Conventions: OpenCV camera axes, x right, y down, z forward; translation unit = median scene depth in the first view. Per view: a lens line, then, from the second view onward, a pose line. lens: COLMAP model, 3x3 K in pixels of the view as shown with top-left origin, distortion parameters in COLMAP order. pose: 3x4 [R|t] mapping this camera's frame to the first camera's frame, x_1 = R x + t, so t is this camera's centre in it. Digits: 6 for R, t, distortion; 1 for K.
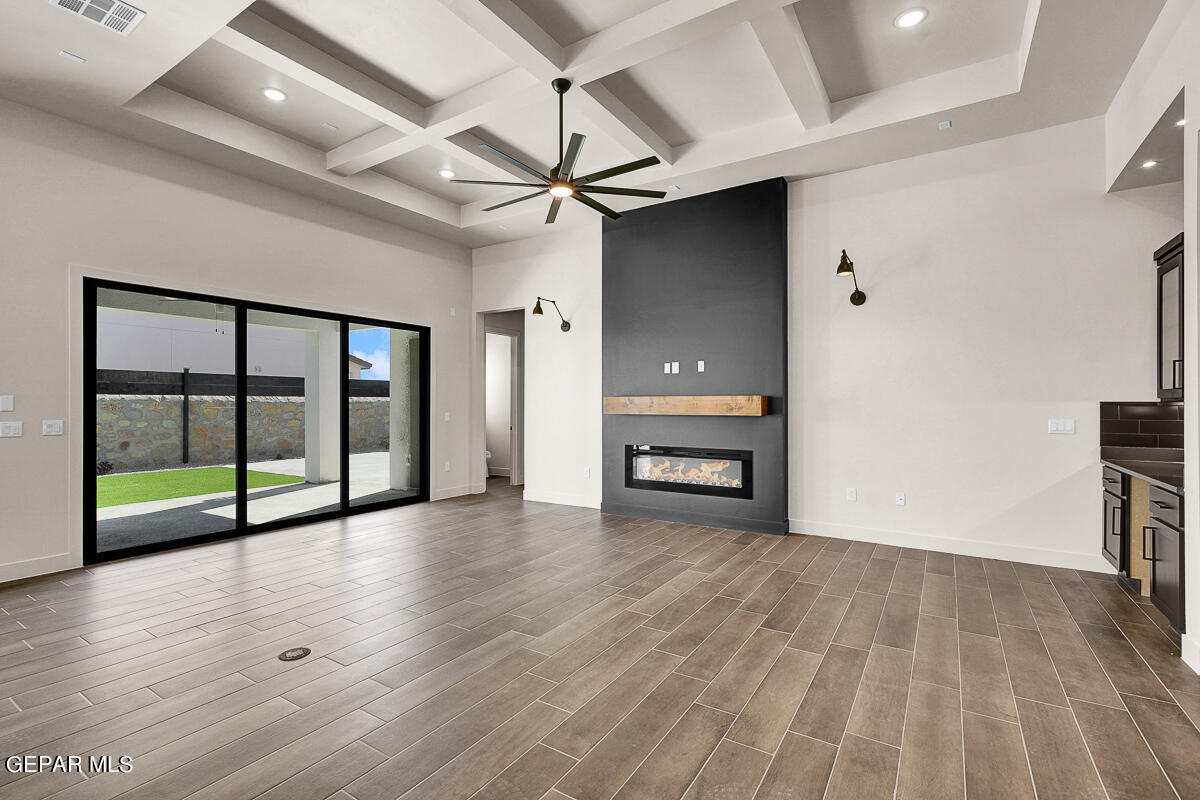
lens RADIAL K [[544.2, 0, 592.6], [0, 544.2, 403.9], [0, 0, 1]] dist [-0.002029, -0.000288]
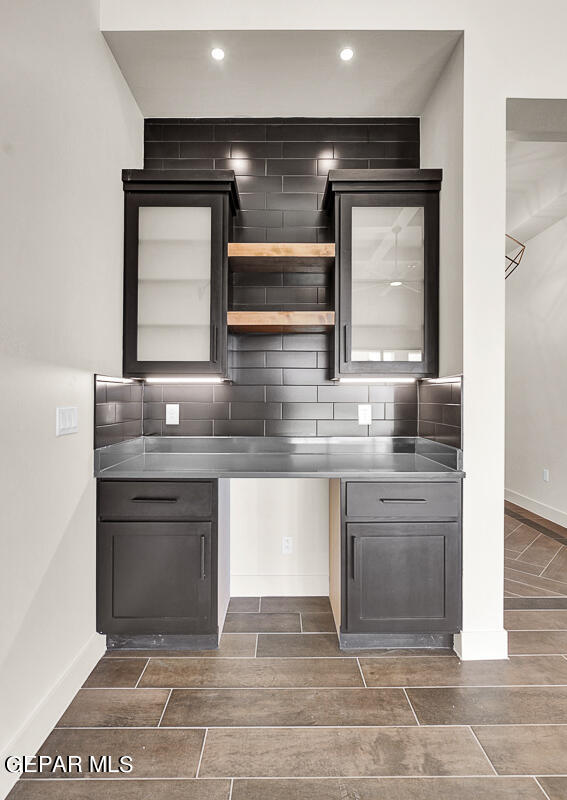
lens RADIAL K [[420.6, 0, 284.0], [0, 420.6, 390.9], [0, 0, 1]] dist [-0.000115, -0.000005]
pose [[-0.549817, 0.003022, 0.835280, 0.337845], [0.001934, 0.999995, -0.002345, 0.009474], [-0.835283, 0.000326, -0.549820, 0.827019]]
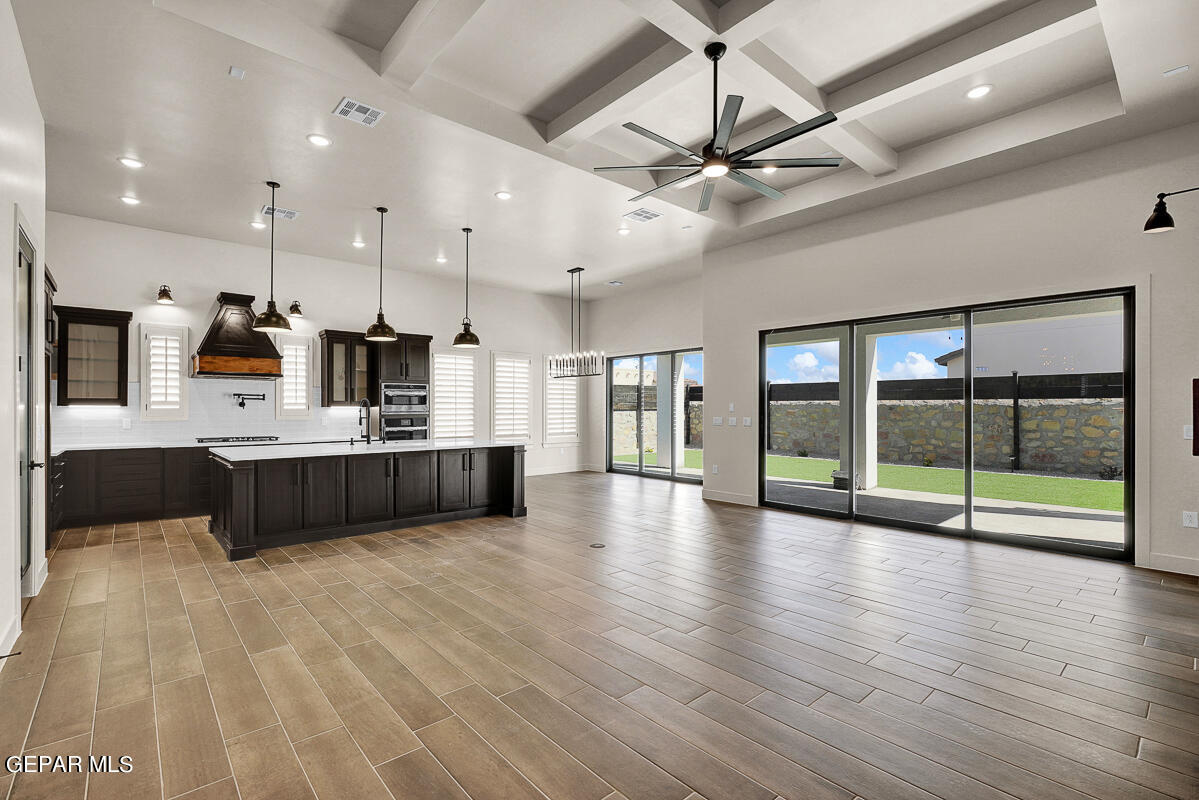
lens RADIAL K [[540.1, 0, 590.2], [0, 540.1, 406.3], [0, 0, 1]] dist [-0.004290, 0.000873]
pose [[-0.279132, -0.000844, -0.960252, 0.606547], [-0.001499, 0.999999, -0.000443, -0.002146], [0.960251, 0.001316, -0.279133, 0.752439]]
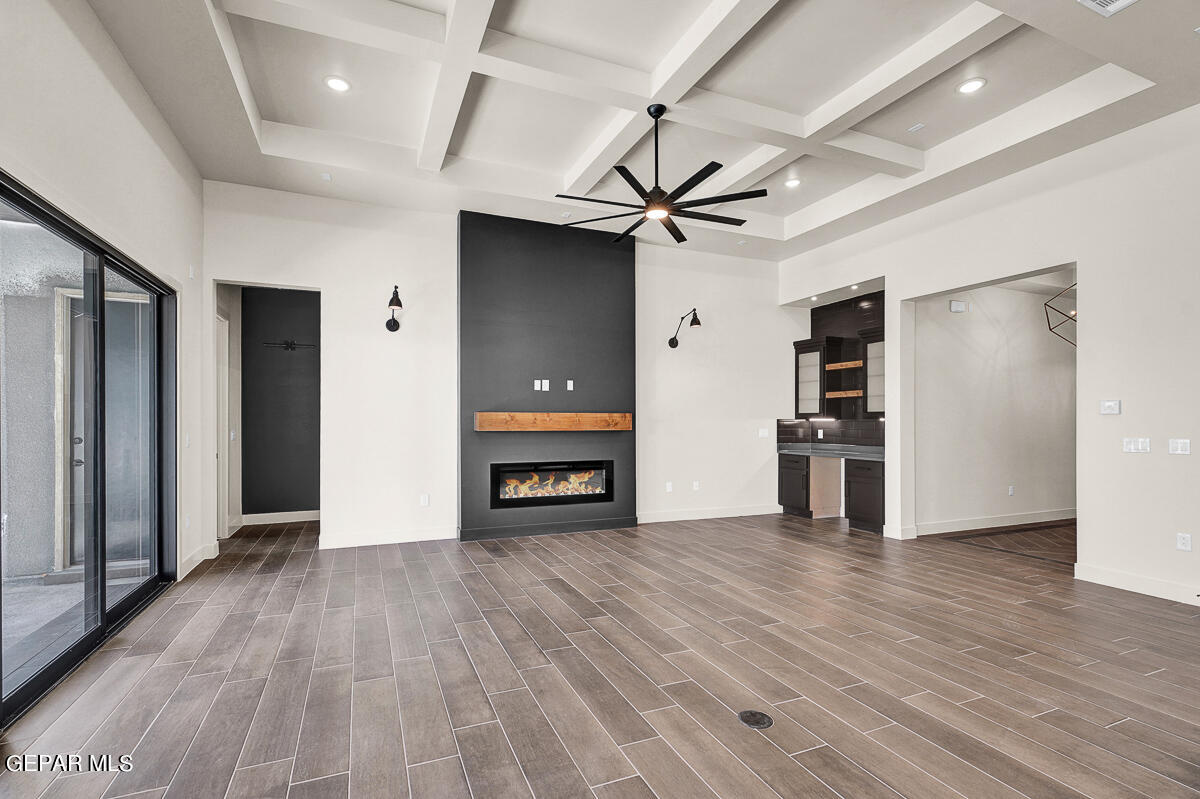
lens RADIAL K [[546.2, 0, 588.9], [0, 546.2, 420.2], [0, 0, 1]] dist [-0.002927, 0.000546]
pose [[0.563640, 0.003020, 0.826015, -0.704468], [-0.001595, 0.999995, -0.002568, 0.002737], [-0.826019, 0.000129, 0.563643, 0.375347]]
